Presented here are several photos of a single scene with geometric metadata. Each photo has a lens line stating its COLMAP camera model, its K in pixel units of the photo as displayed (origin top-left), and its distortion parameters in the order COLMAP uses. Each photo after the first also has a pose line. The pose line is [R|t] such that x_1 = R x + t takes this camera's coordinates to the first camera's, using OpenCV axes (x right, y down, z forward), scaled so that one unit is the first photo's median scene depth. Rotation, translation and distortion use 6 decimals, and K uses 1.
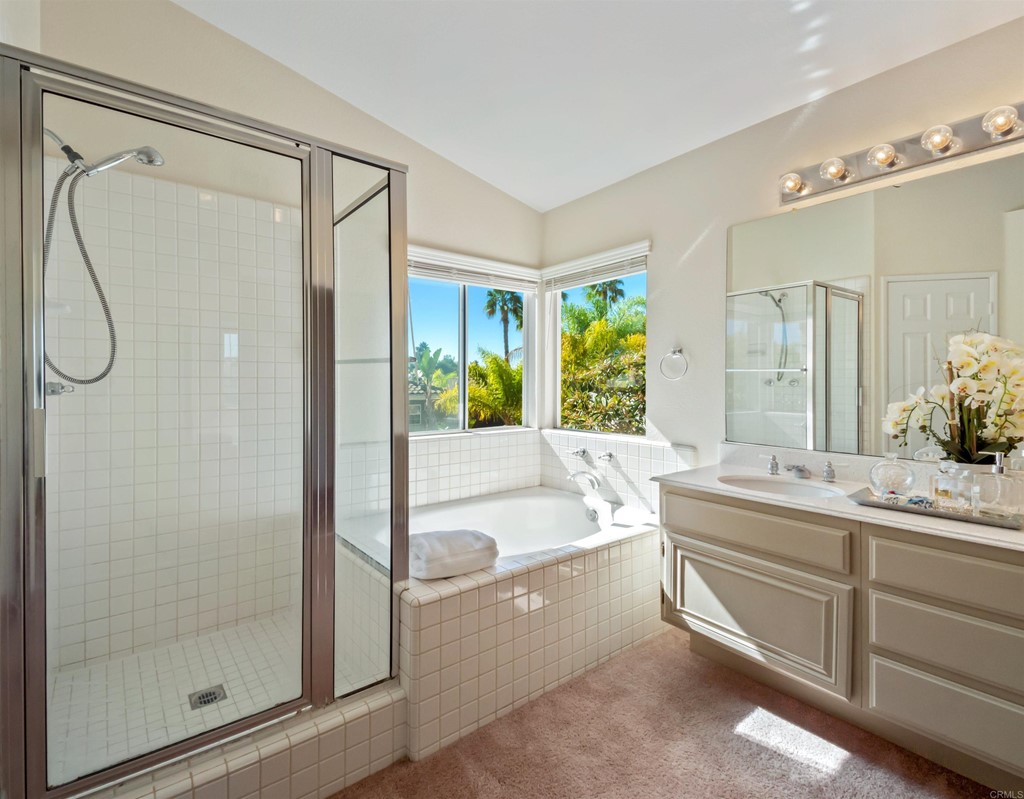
lens RADIAL K [[484.5, 0, 466.5], [0, 484.5, 388.2], [0, 0, 1]] dist [0.045280, -0.025004]
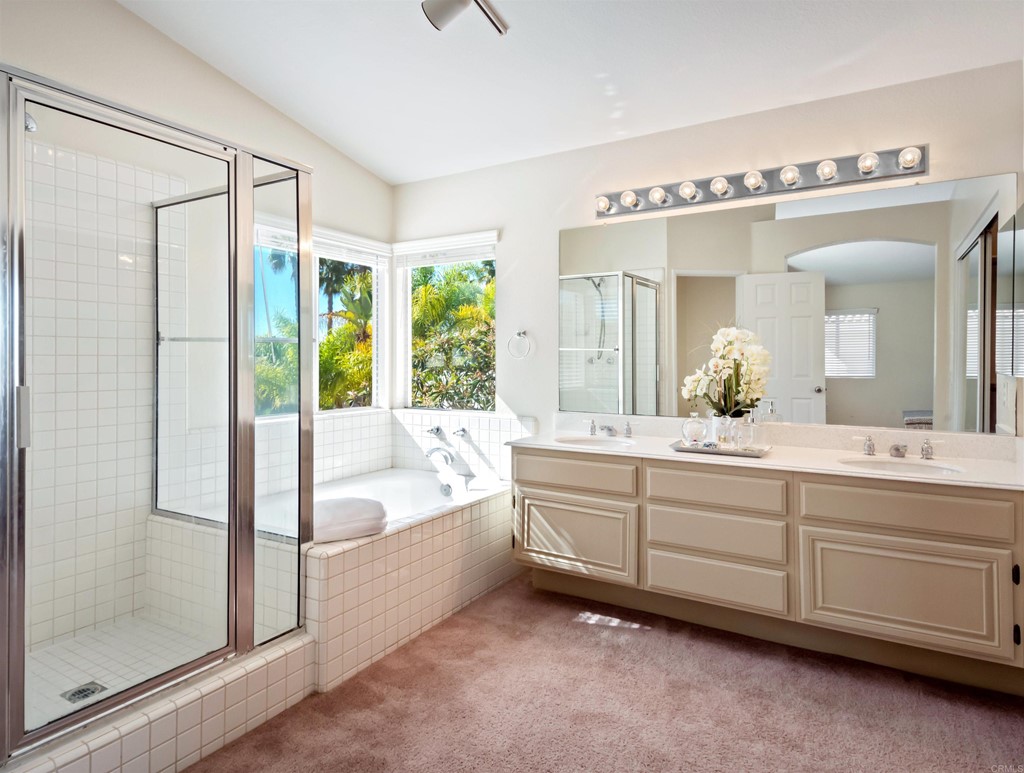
lens RADIAL K [[619.7, 0, 514.1], [0, 619.7, 365.0], [0, 0, 1]] dist [-0.007497, 0.003280]
pose [[0.912913, -0.006479, 0.408103, -0.213256], [0.006922, 0.999976, 0.000389, -0.004567], [-0.408095, 0.002470, 0.912936, -0.379321]]
